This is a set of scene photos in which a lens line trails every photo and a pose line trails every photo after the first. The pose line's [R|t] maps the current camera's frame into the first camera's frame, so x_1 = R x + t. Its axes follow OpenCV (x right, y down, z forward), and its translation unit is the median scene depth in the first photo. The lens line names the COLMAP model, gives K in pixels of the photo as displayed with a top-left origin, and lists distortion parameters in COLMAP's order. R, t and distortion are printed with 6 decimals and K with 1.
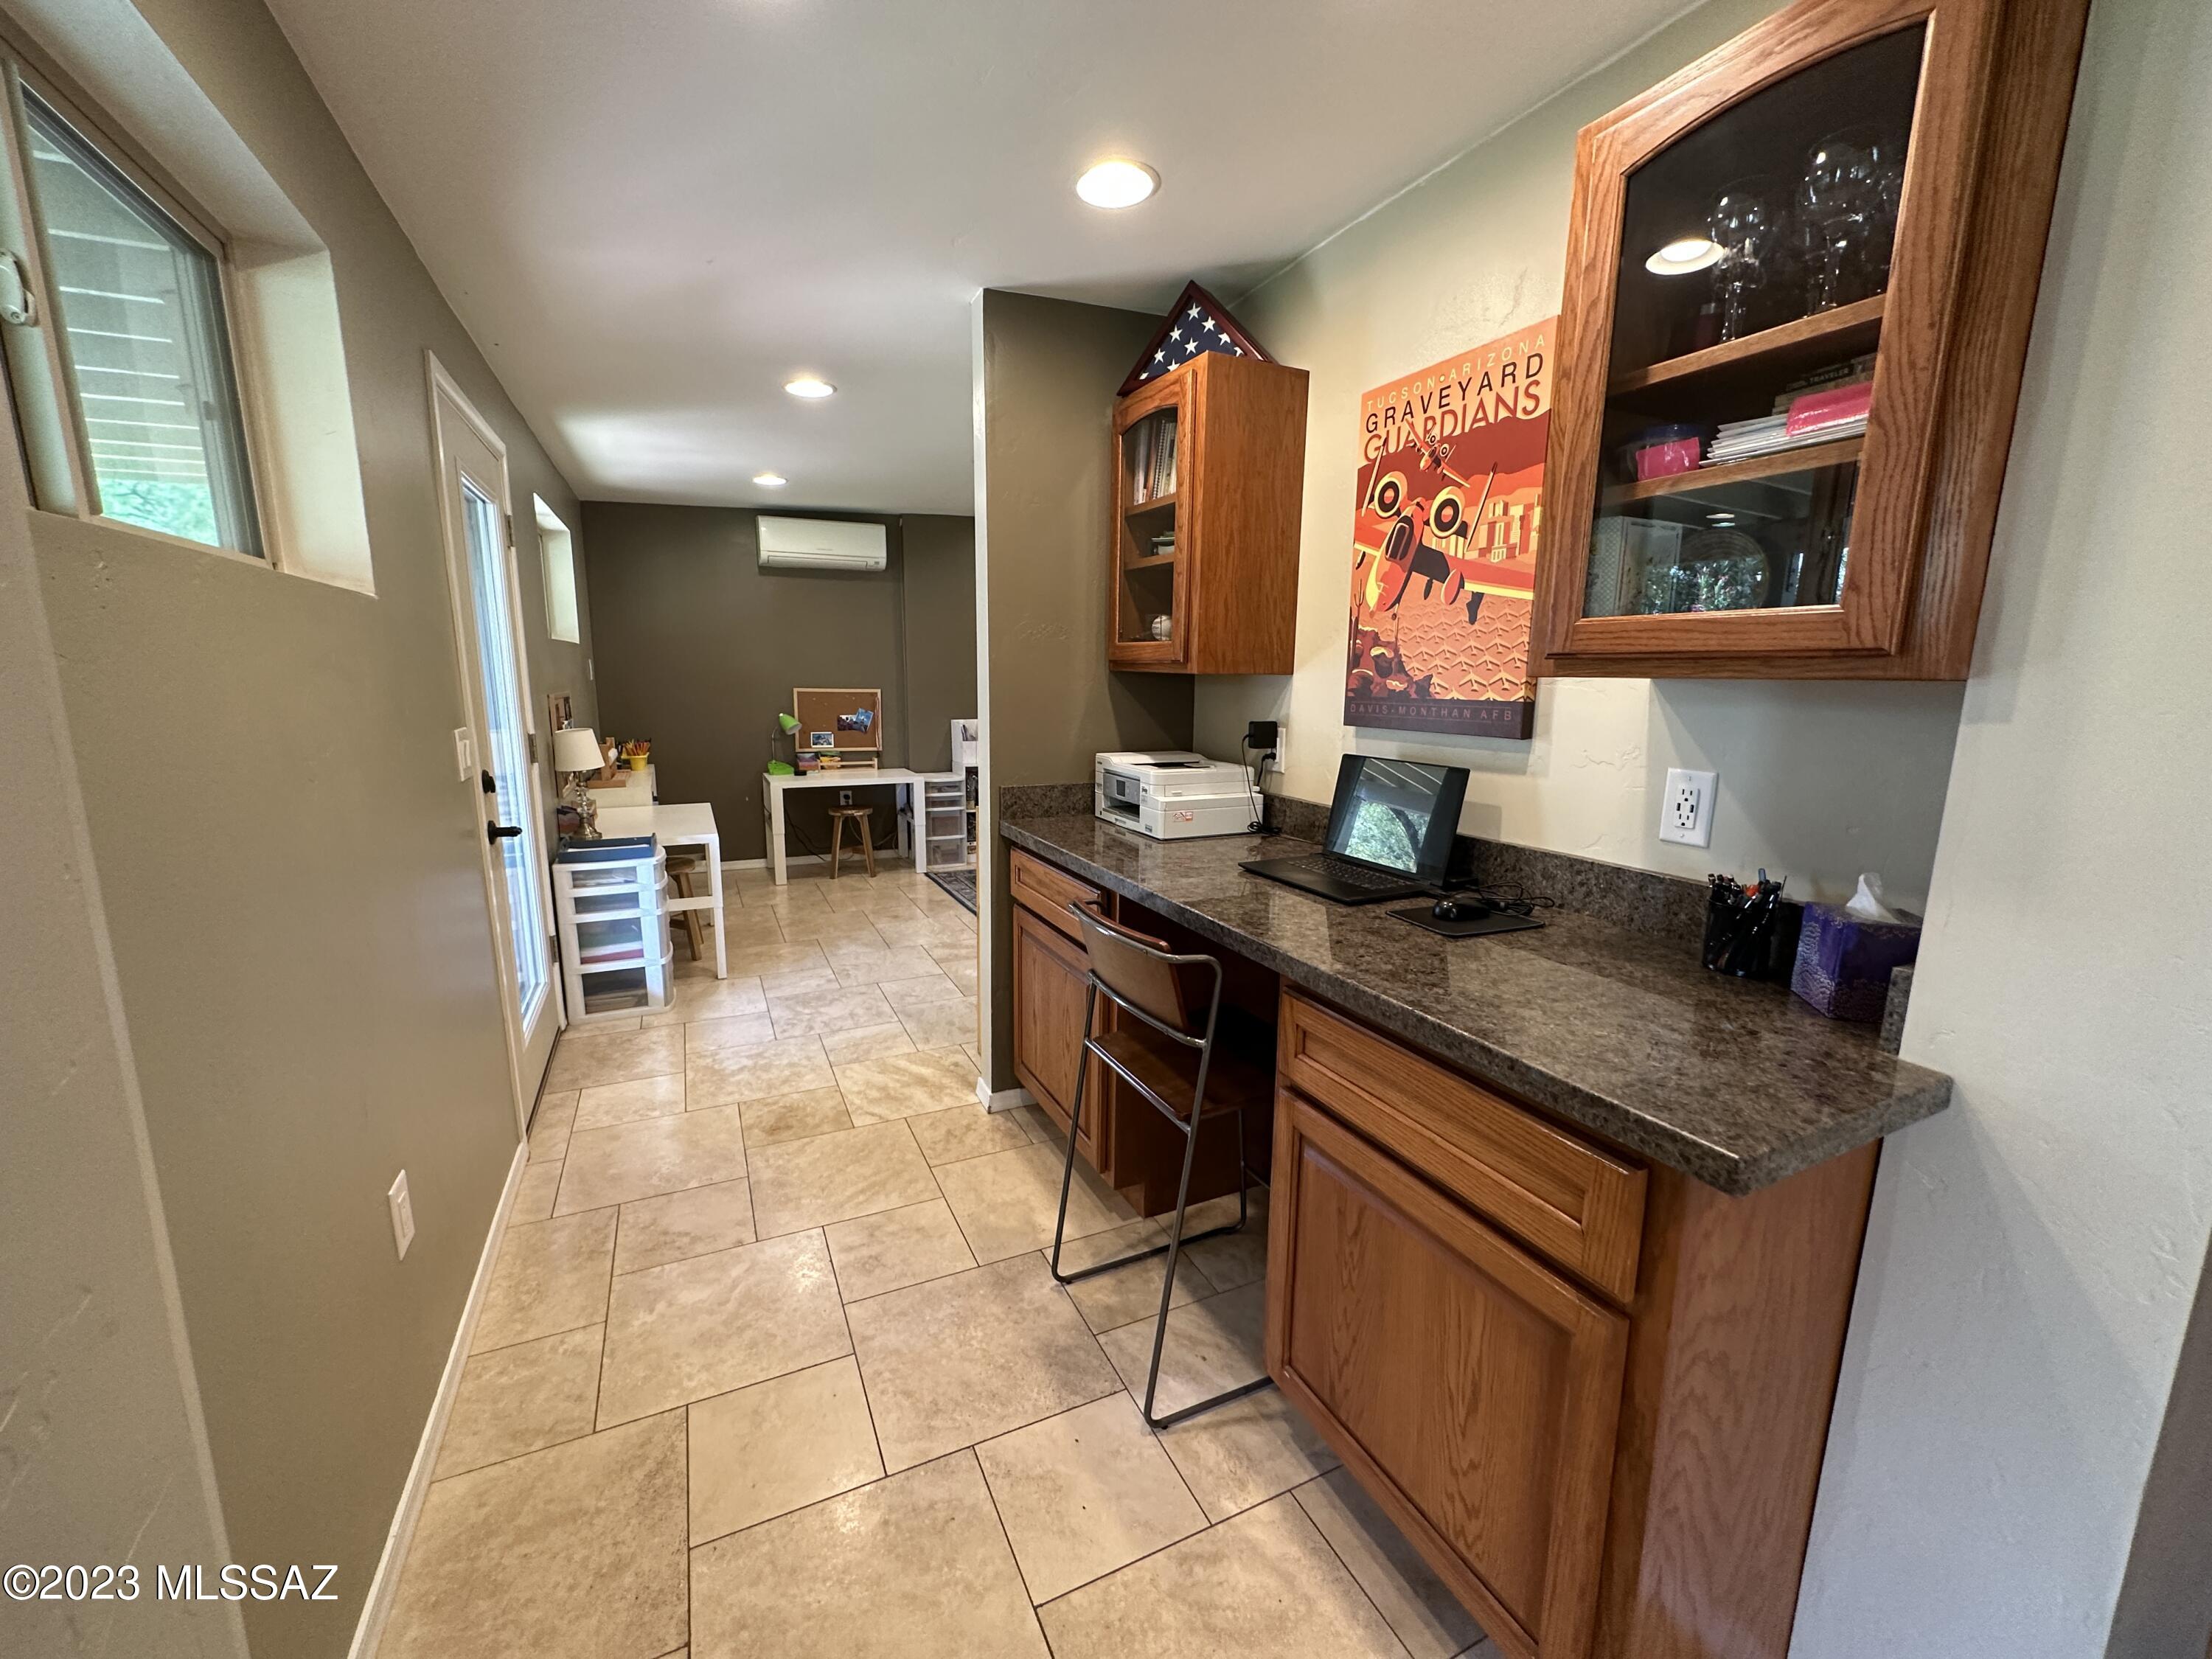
lens RADIAL K [[884.3, 0, 1104.5], [0, 884.3, 827.5], [0, 0, 1]] dist [0.000860, 0.000040]
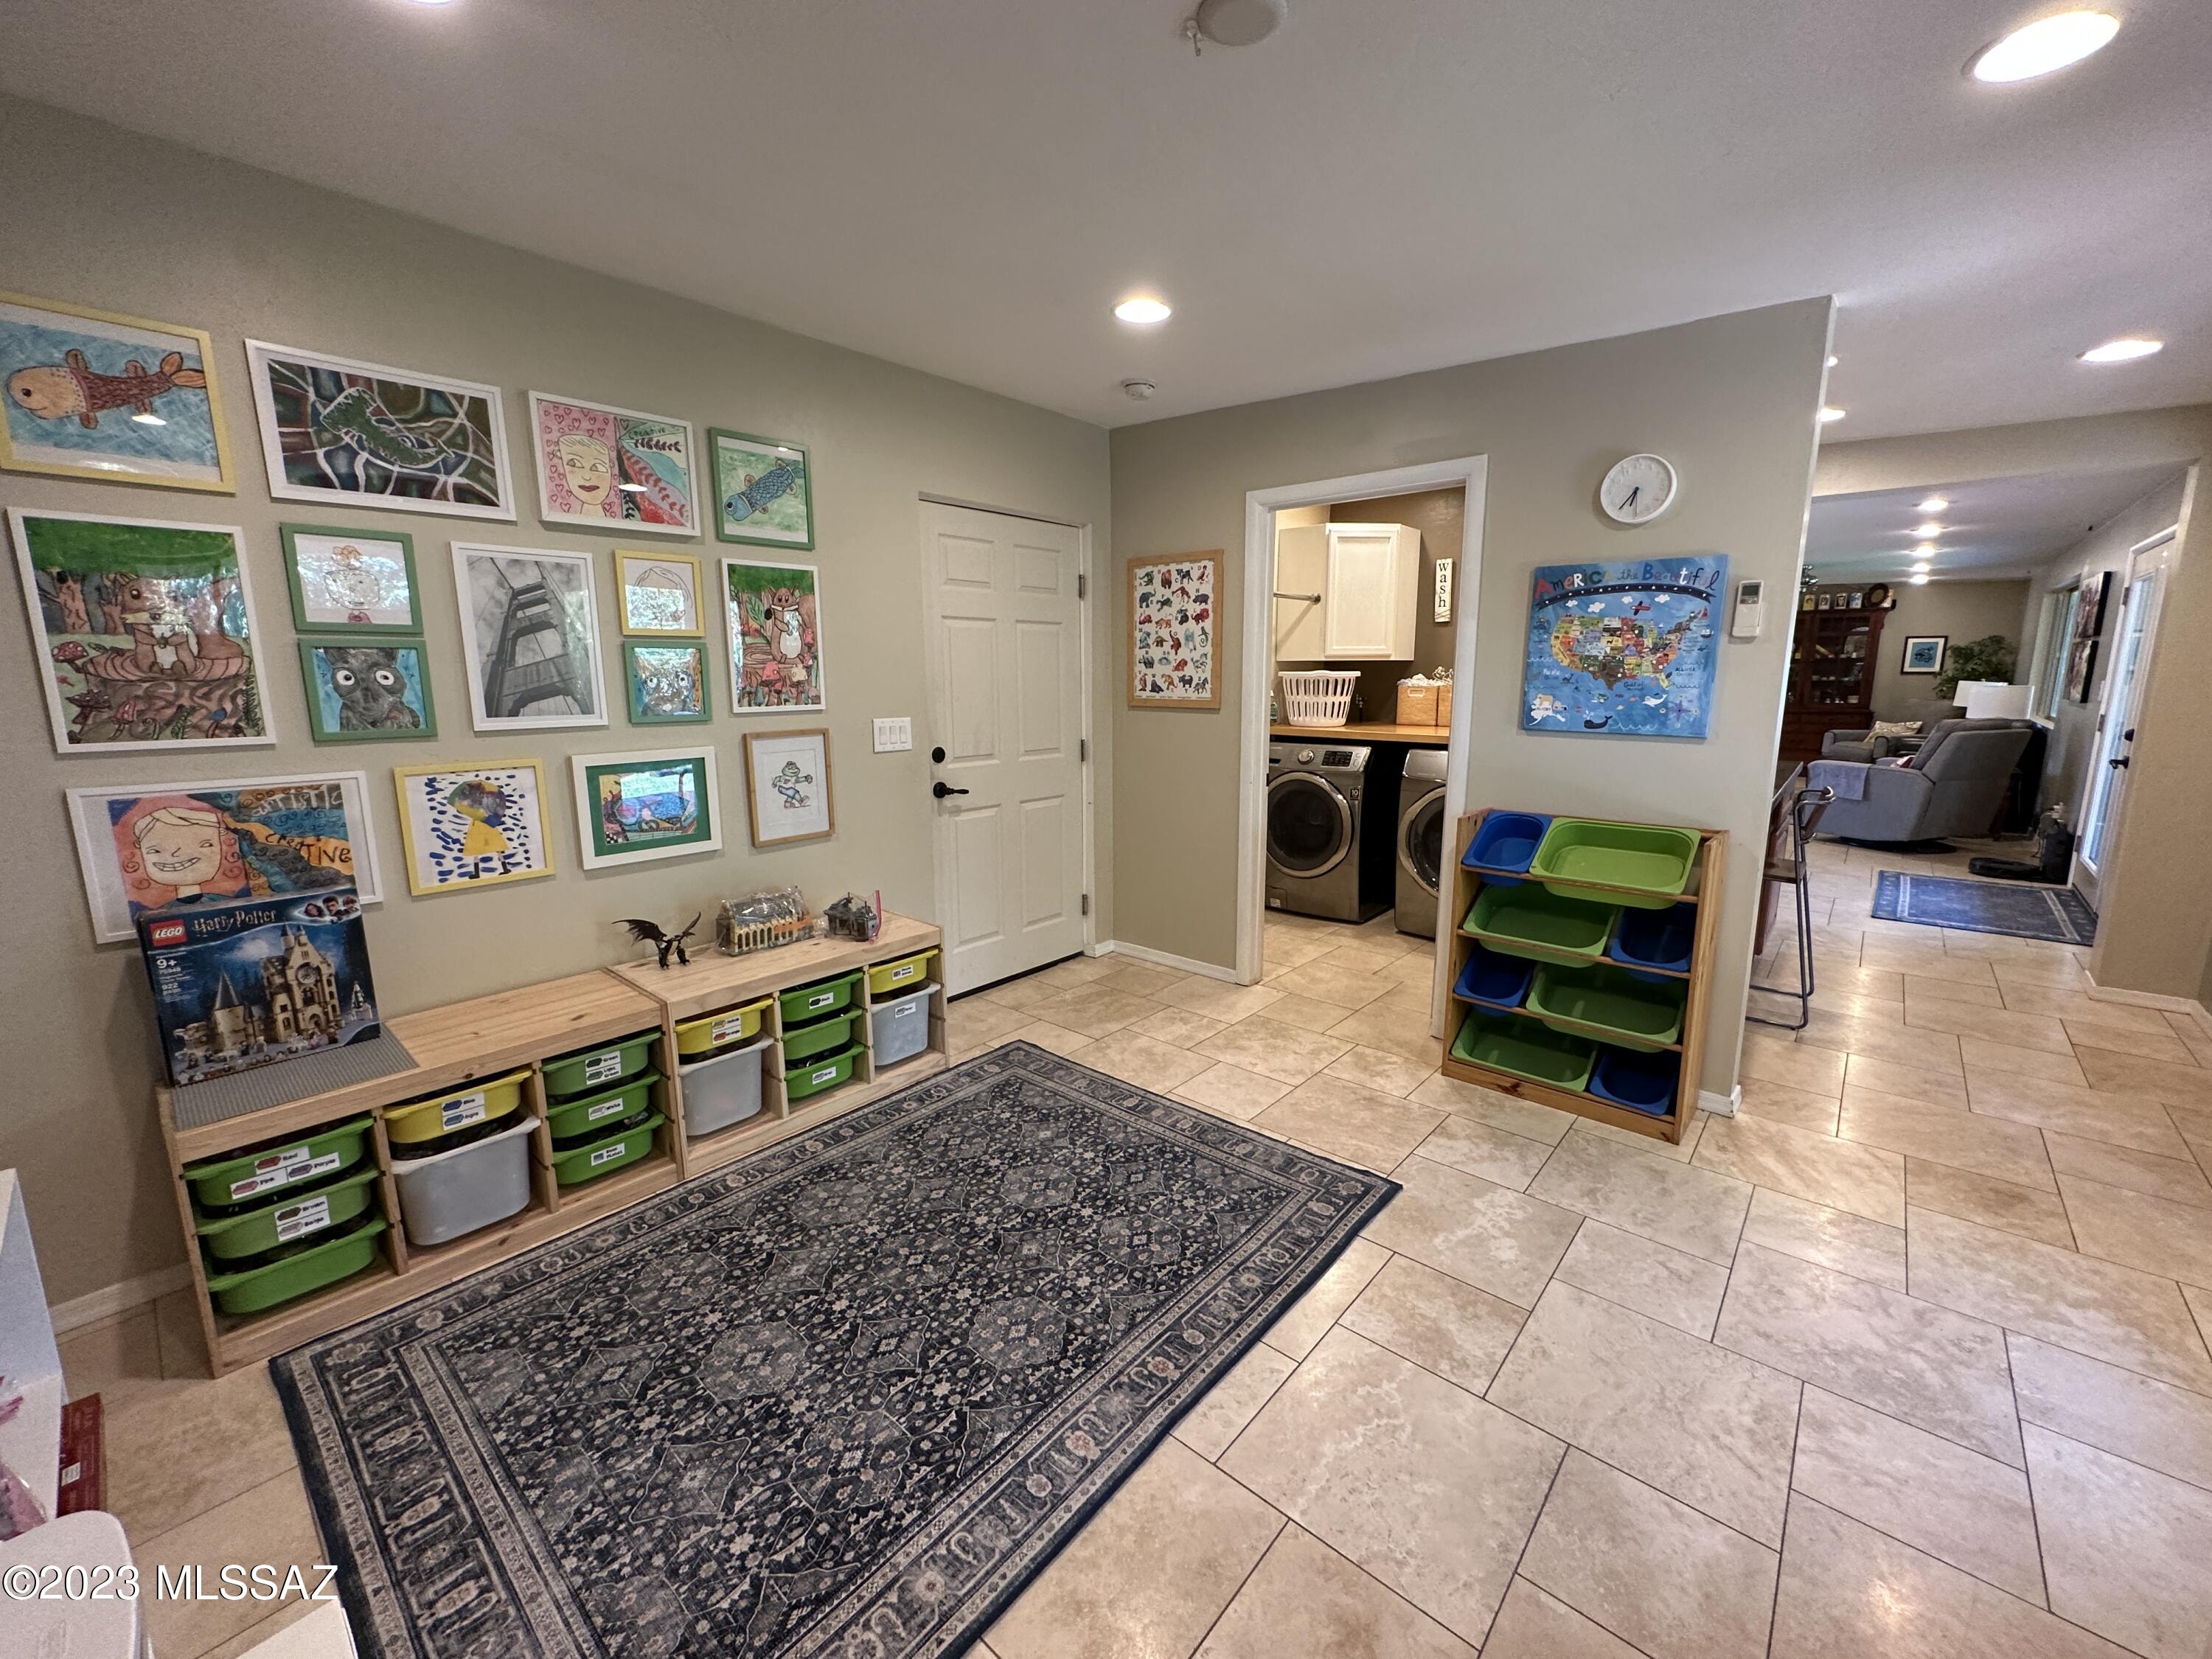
lens RADIAL K [[884.3, 0, 1104.5], [0, 884.3, 827.5], [0, 0, 1]] dist [0.000860, 0.000040]
pose [[-0.394962, -0.167743, 0.903254, -0.649154], [0.166422, 0.953859, 0.249912, -0.334843], [-0.903498, 0.249027, -0.348822, 1.765931]]
